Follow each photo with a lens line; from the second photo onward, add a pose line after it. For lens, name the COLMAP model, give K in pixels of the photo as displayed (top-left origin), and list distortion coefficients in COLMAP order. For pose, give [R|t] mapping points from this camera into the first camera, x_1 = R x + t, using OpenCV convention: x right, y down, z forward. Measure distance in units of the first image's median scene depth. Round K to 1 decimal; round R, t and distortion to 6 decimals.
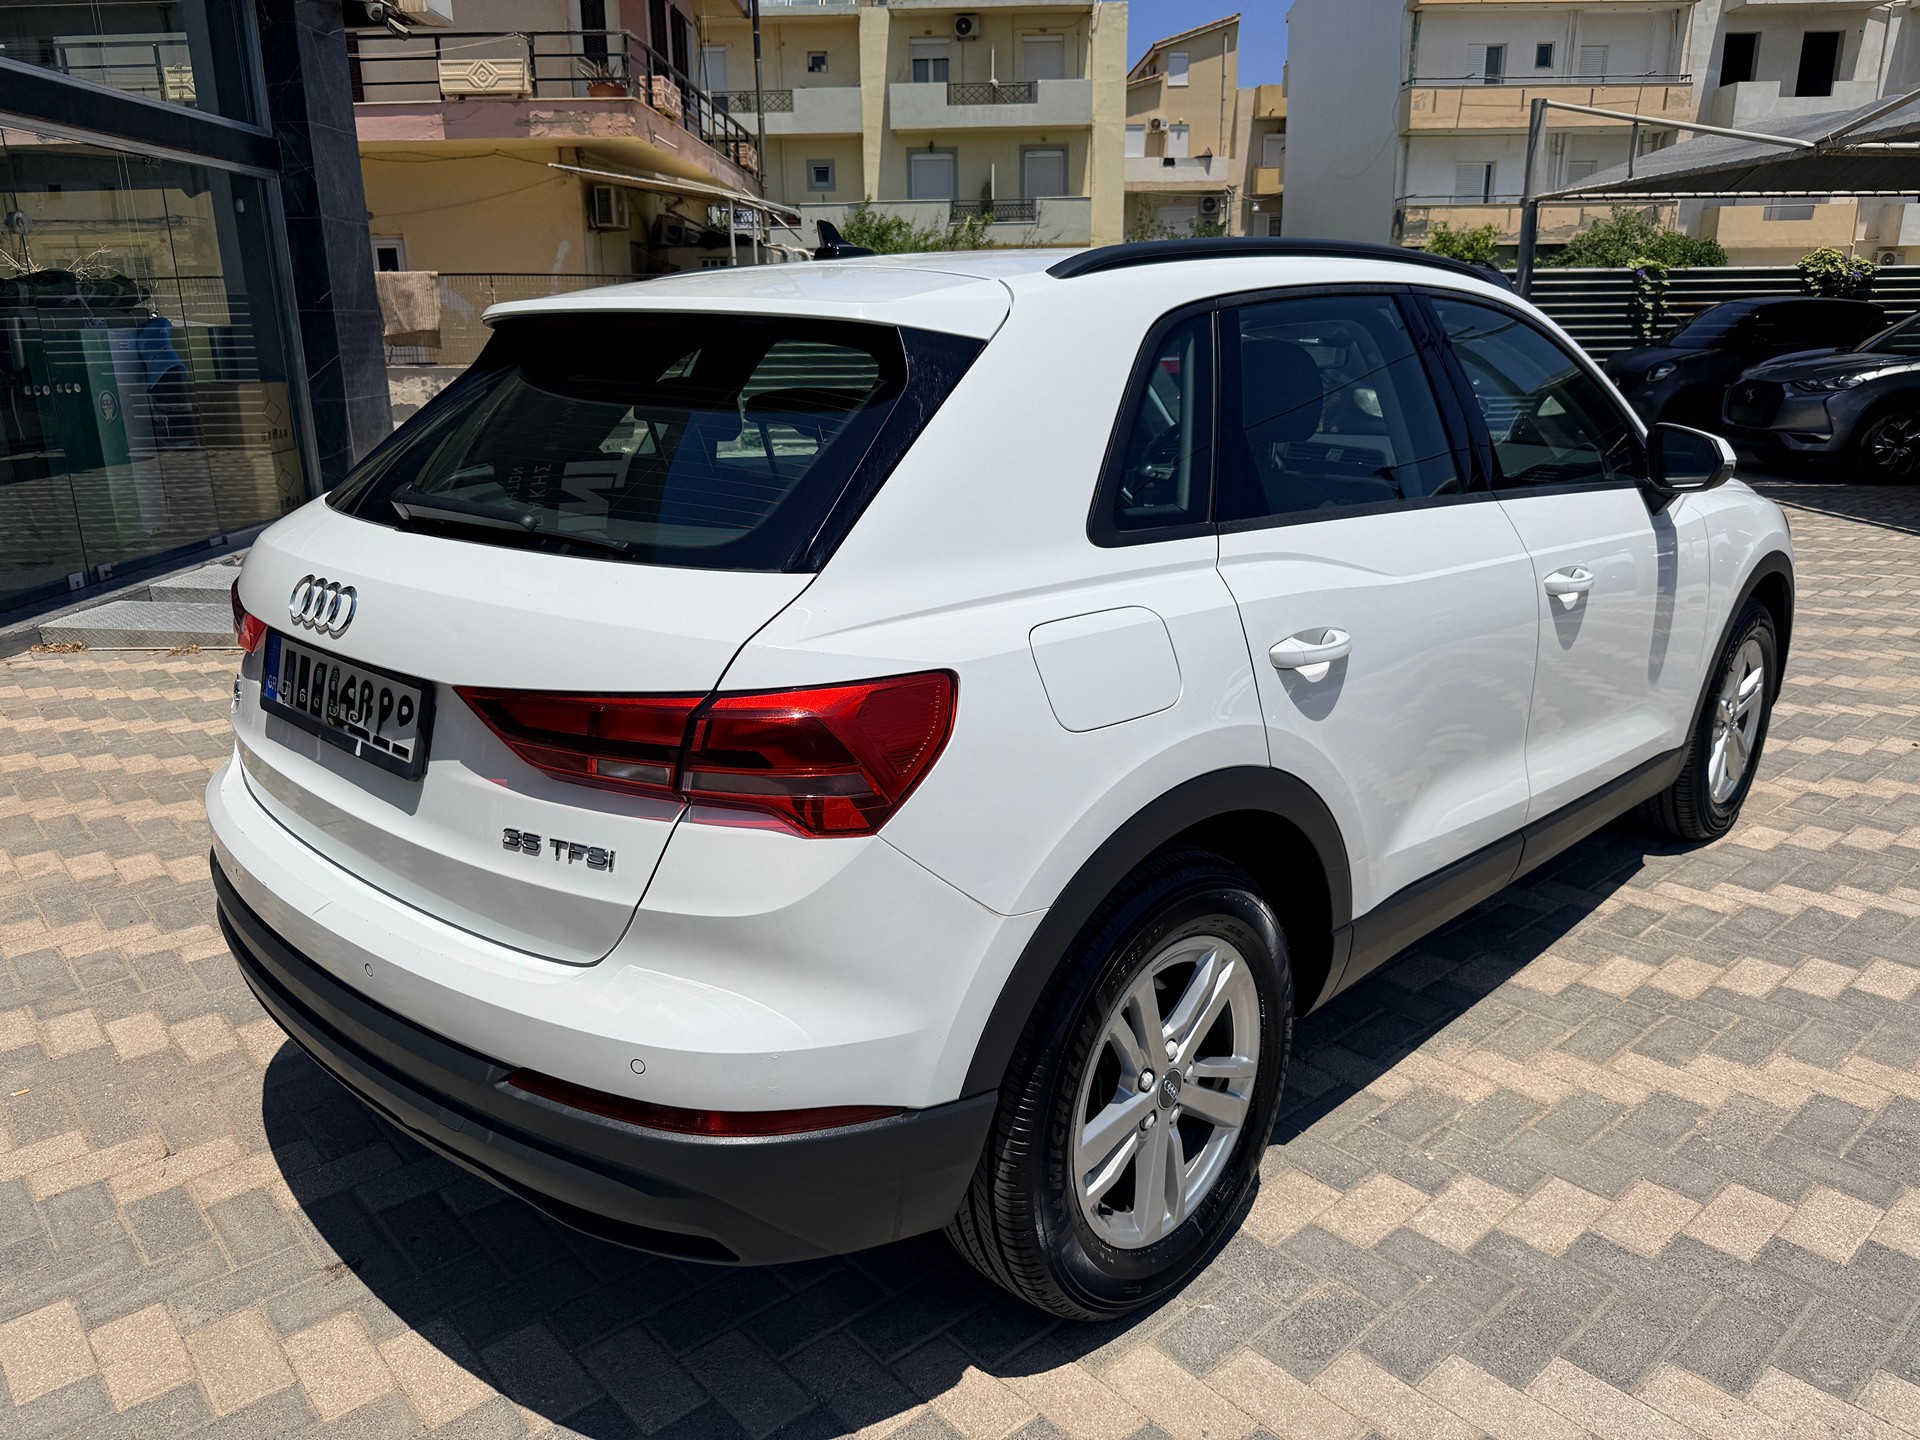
lens RADIAL K [[1365.4, 0, 963.3], [0, 1365.4, 717.9], [0, 0, 1]] dist [0.016814, -0.027184]
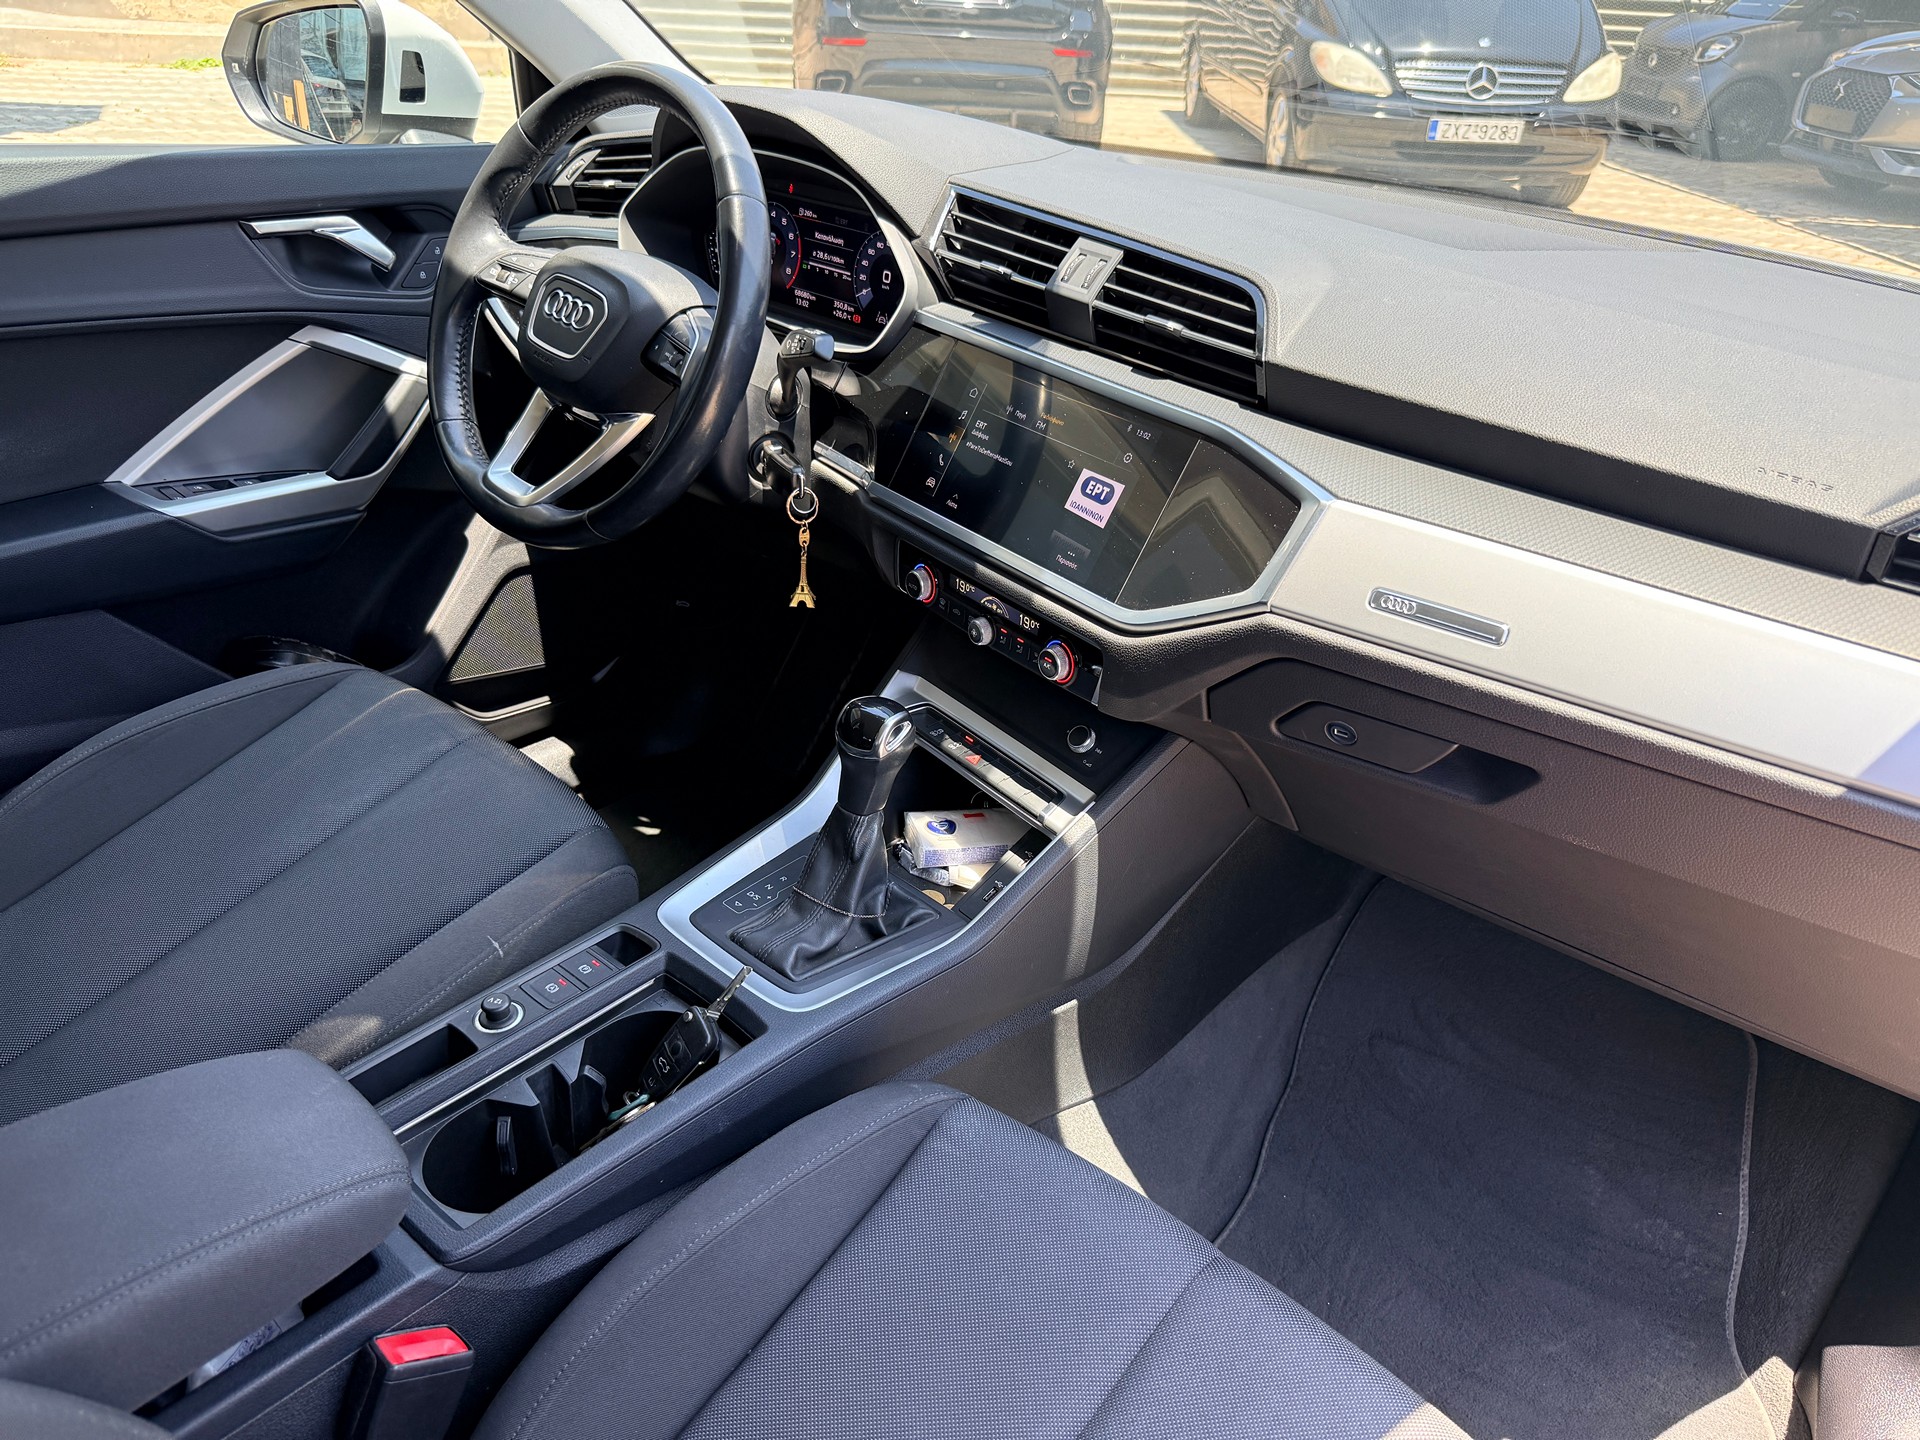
lens RADIAL K [[1308.6, 0, 976.4], [0, 1308.6, 754.6], [0, 0, 1]] dist [0.020257, -0.014255]
pose [[0.997306, 0.032928, 0.065549, 0.053851], [-0.049140, 0.963349, 0.263711, -0.040414], [-0.054463, -0.266222, 0.962372, 0.180893]]
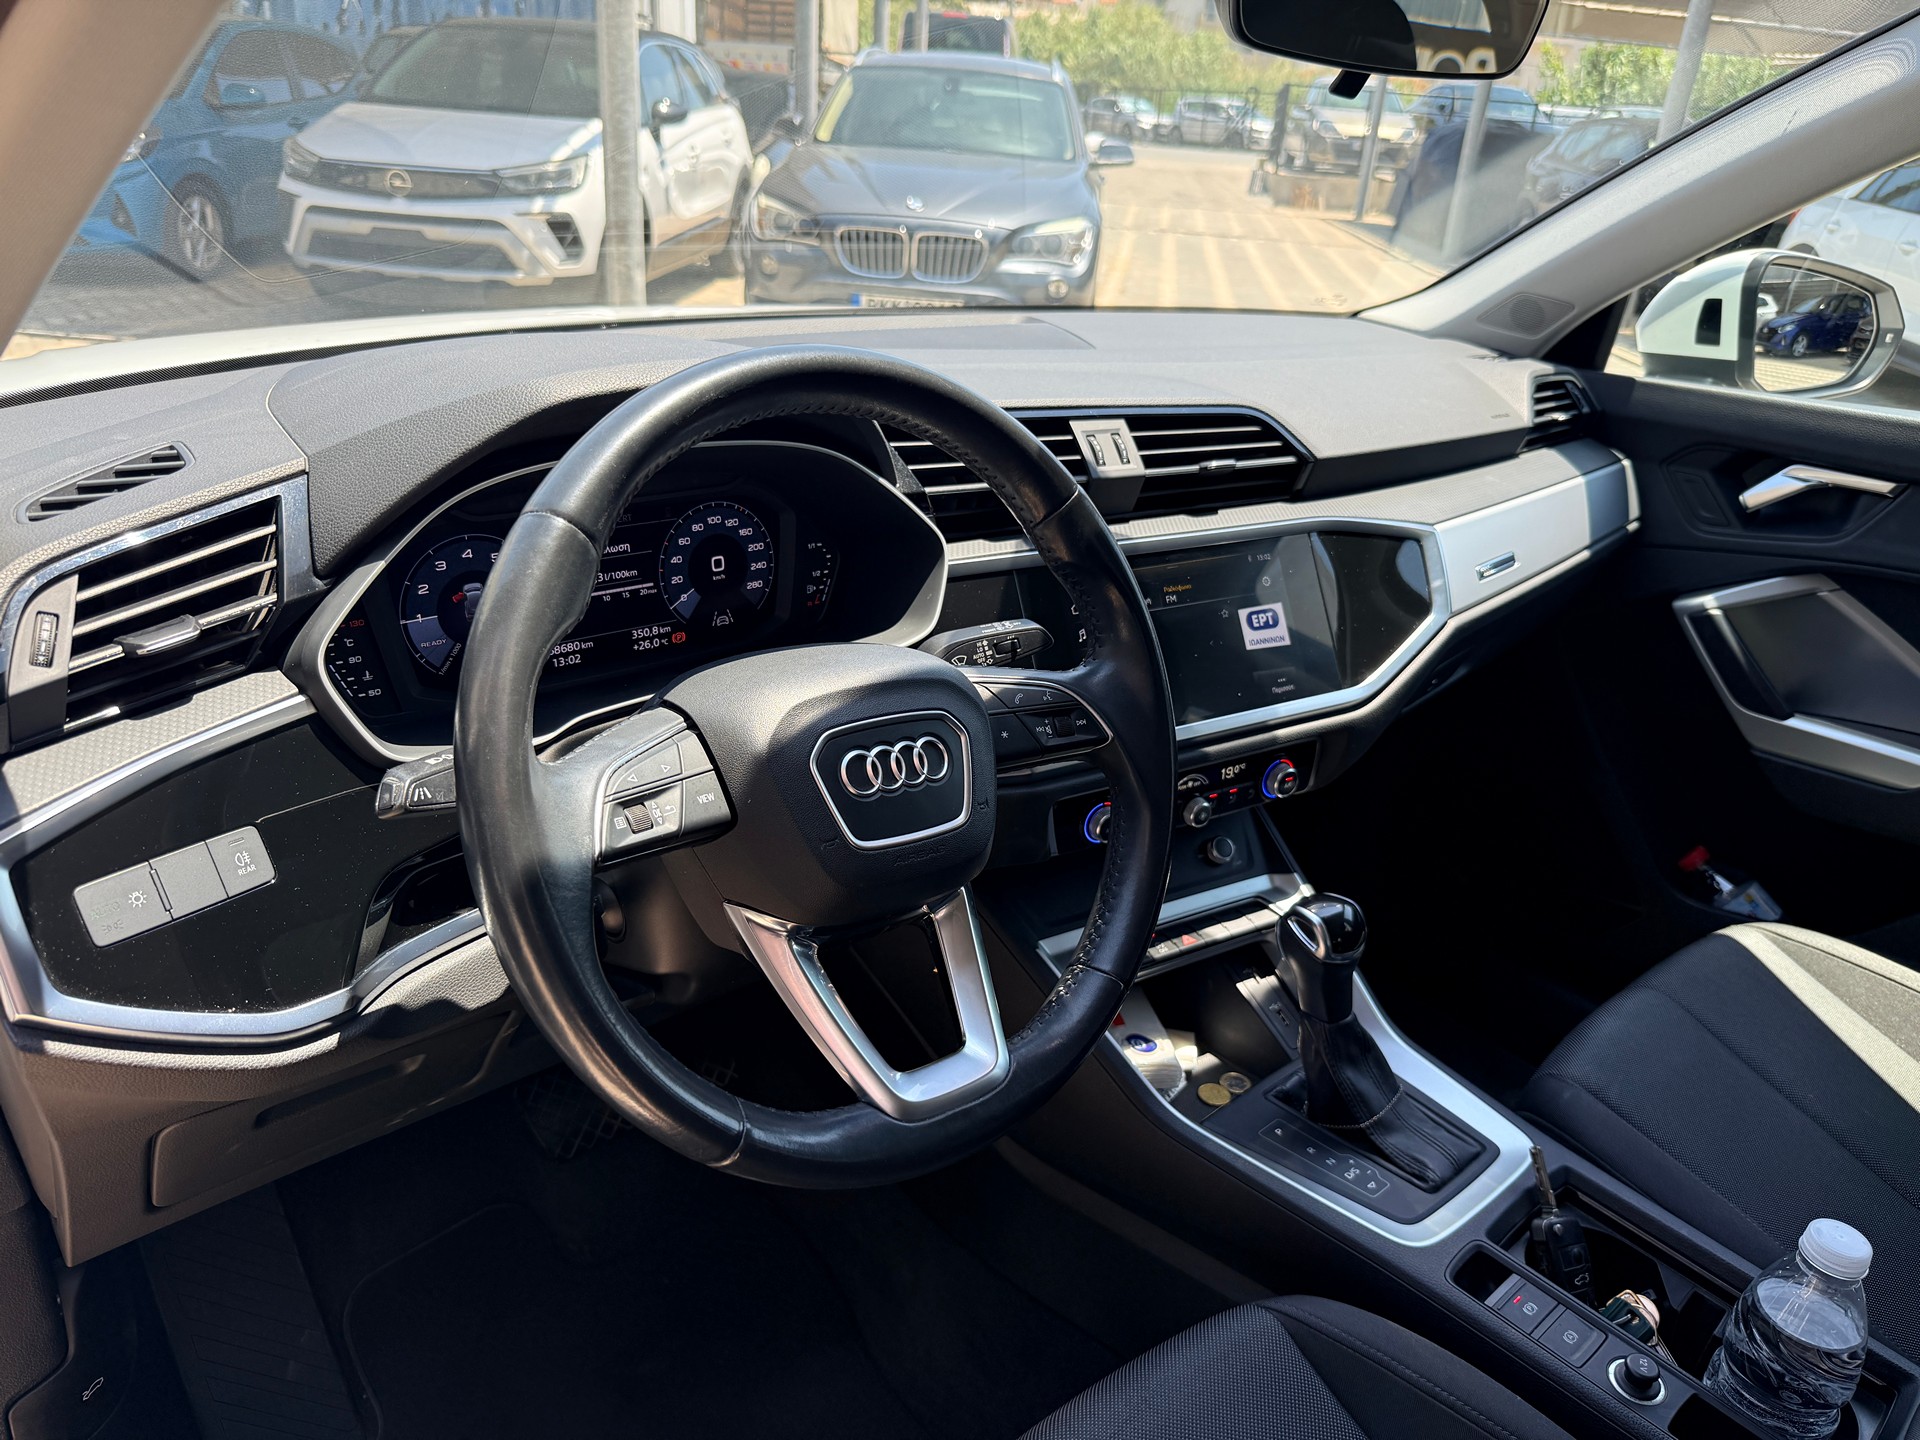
lens RADIAL K [[1365.4, 0, 939.8], [0, 1365.4, 709.2], [0, 0, 1]] dist [0.016814, -0.027184]
pose [[0.095332, -0.389243, 0.916189, 0.007355], [0.218039, 0.906196, 0.362309, -0.057028], [-0.971273, 0.165225, 0.171260, 0.235420]]
